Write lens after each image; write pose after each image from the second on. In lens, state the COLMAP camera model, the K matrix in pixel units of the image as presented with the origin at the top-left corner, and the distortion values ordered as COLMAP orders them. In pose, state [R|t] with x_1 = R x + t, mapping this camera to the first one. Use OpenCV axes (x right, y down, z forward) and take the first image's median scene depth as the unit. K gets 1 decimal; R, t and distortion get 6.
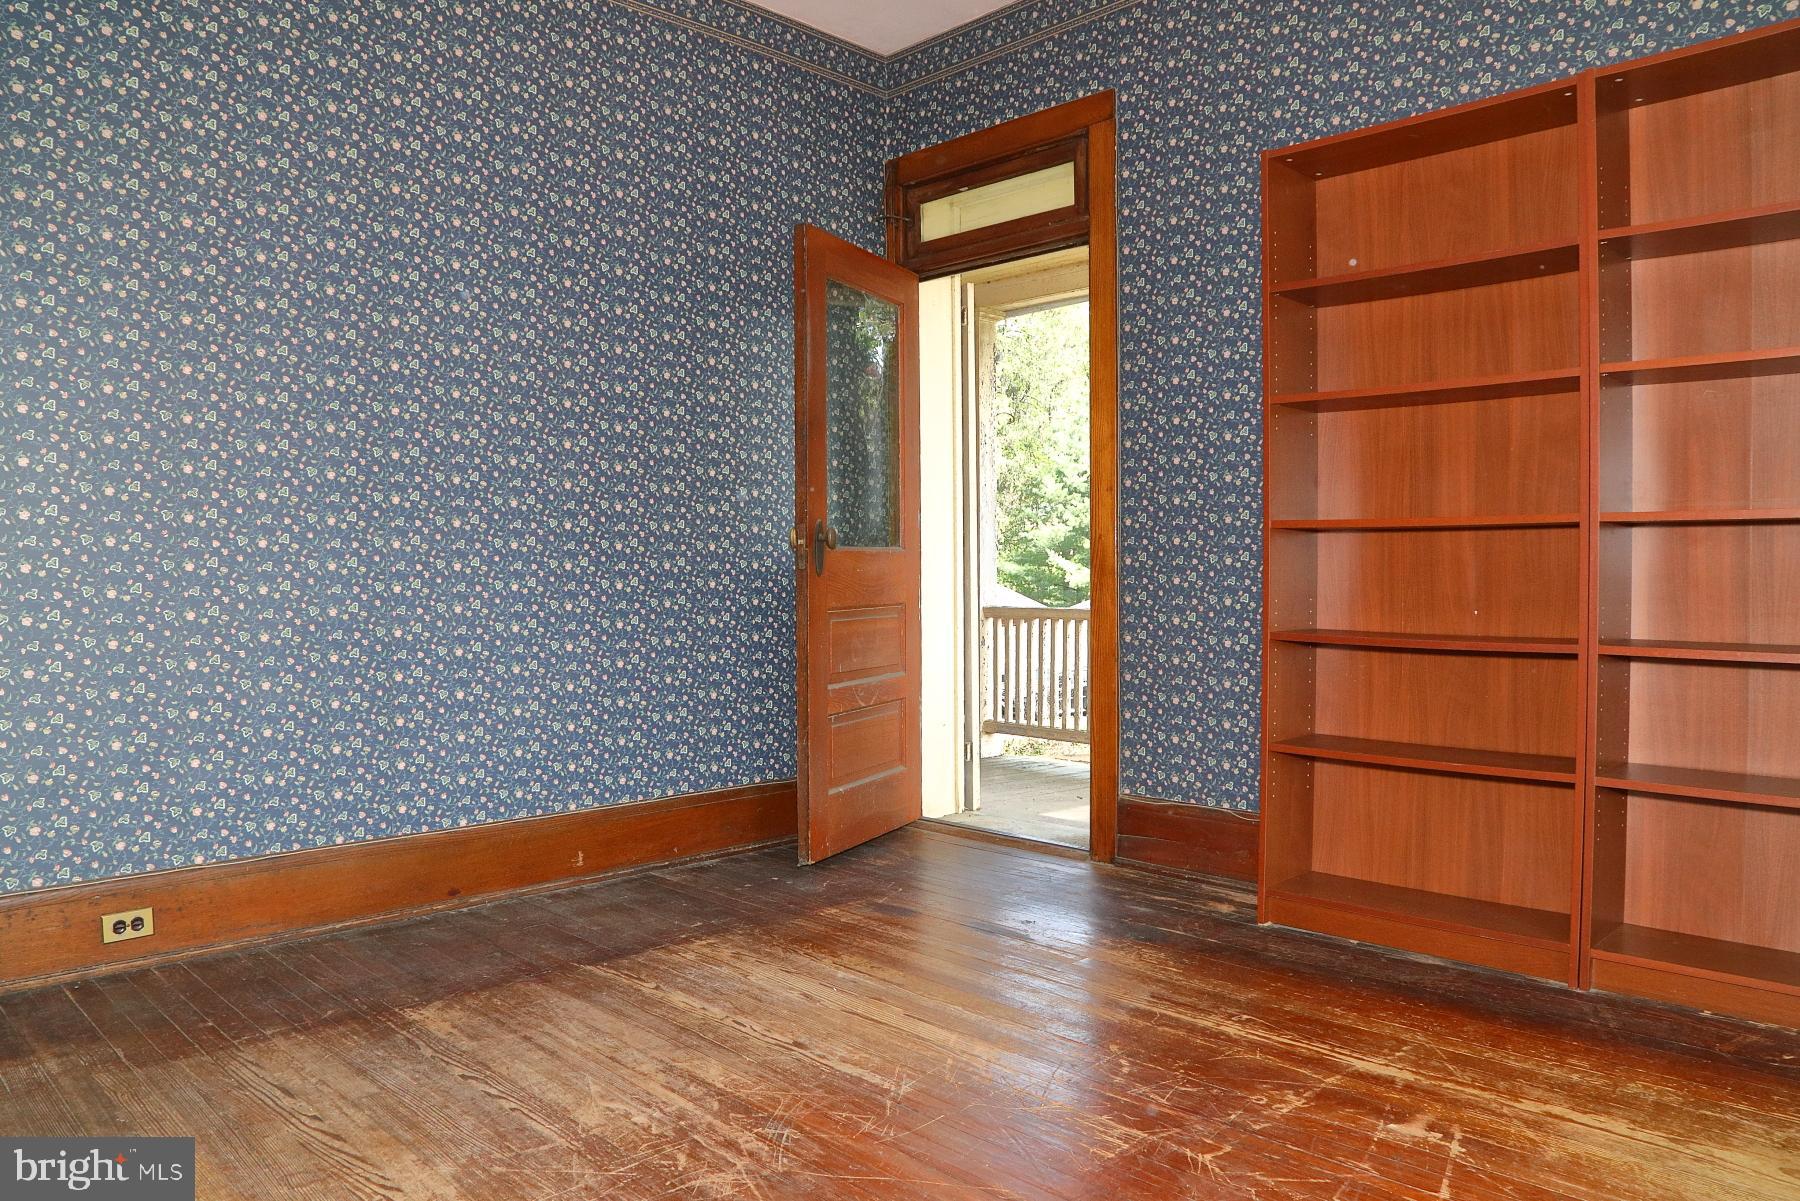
lens RADIAL K [[1258.4, 0, 893.3], [0, 1258.4, 608.2], [0, 0, 1]] dist [-0.119043, 0.065170]
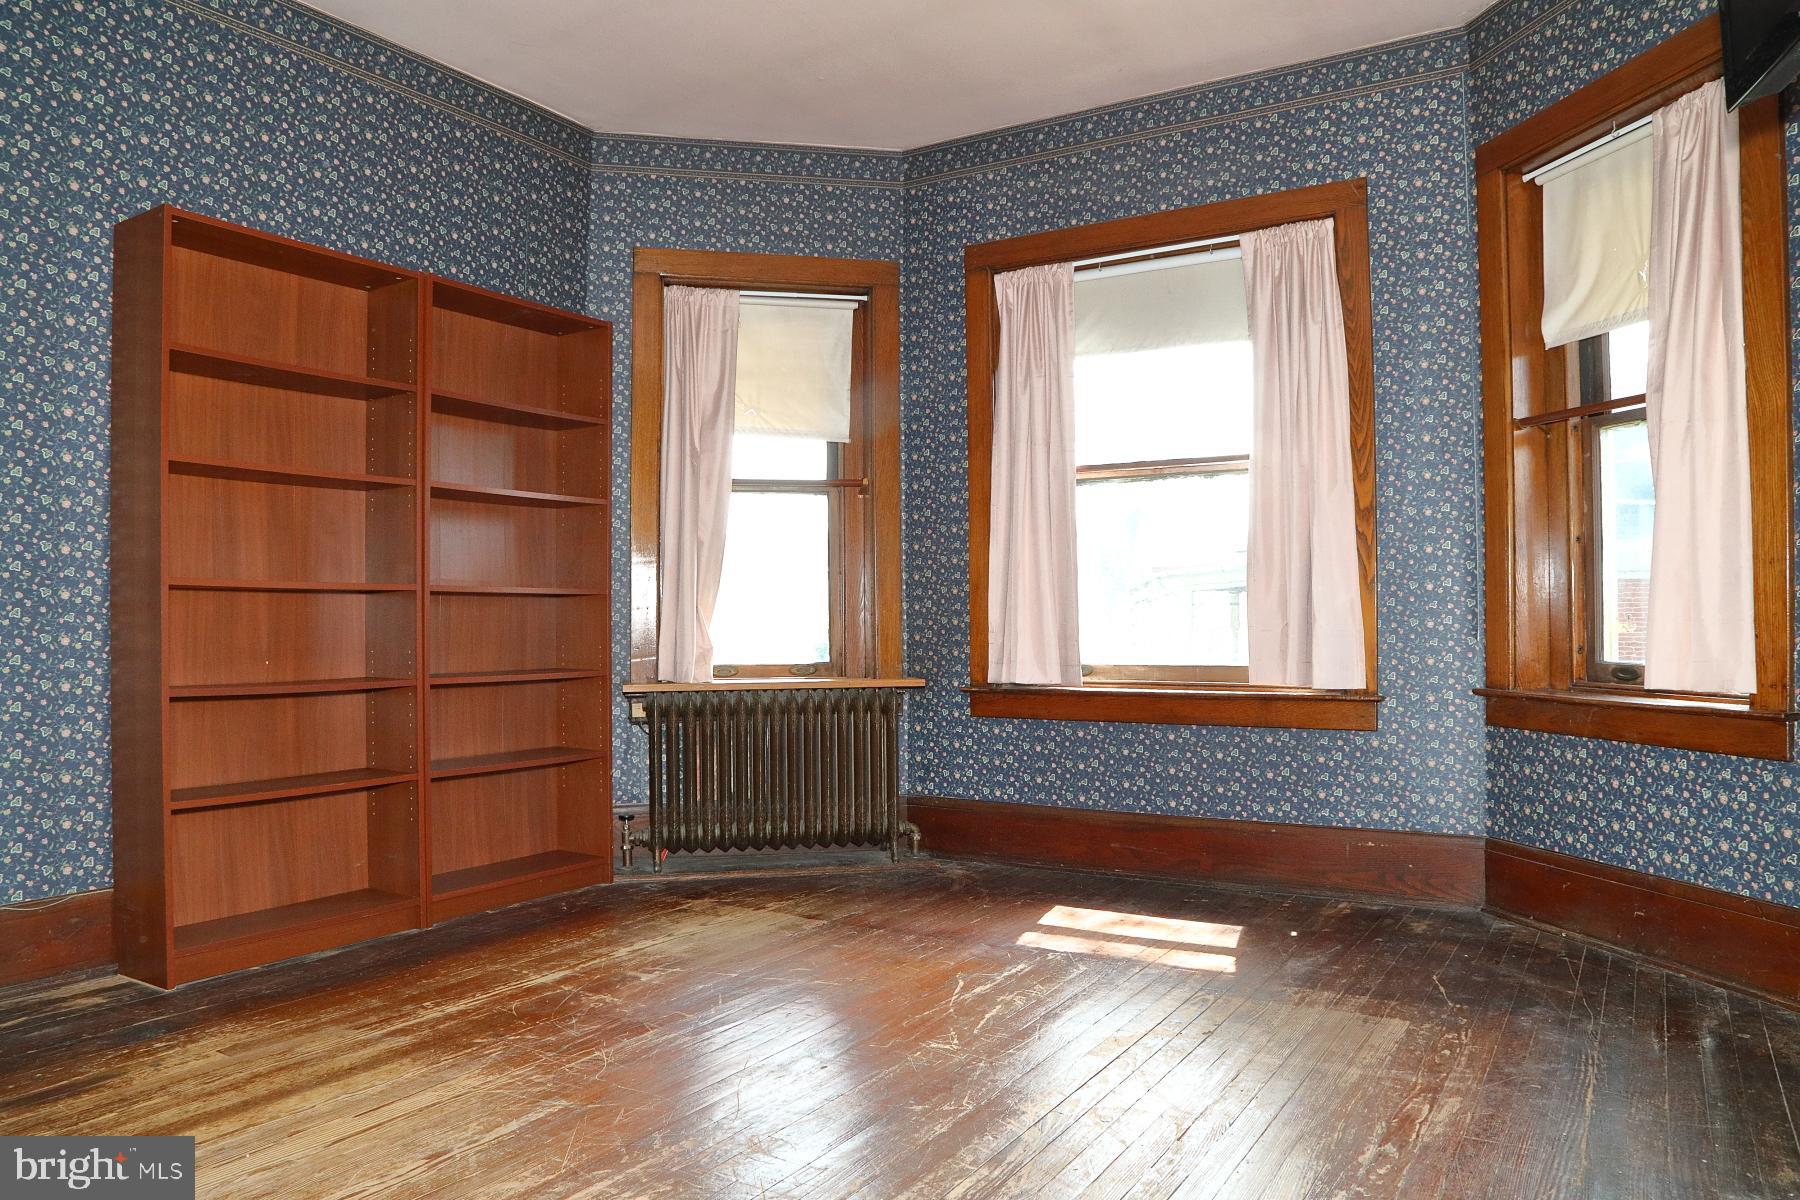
lens RADIAL K [[1258.4, 0, 893.3], [0, 1258.4, 607.7], [0, 0, 1]] dist [-0.119043, 0.065170]
pose [[-0.242022, 0.014605, 0.970161, -1.012393], [0.037733, 0.999272, -0.005630, -0.025090], [-0.969537, 0.035245, -0.242397, 0.878671]]
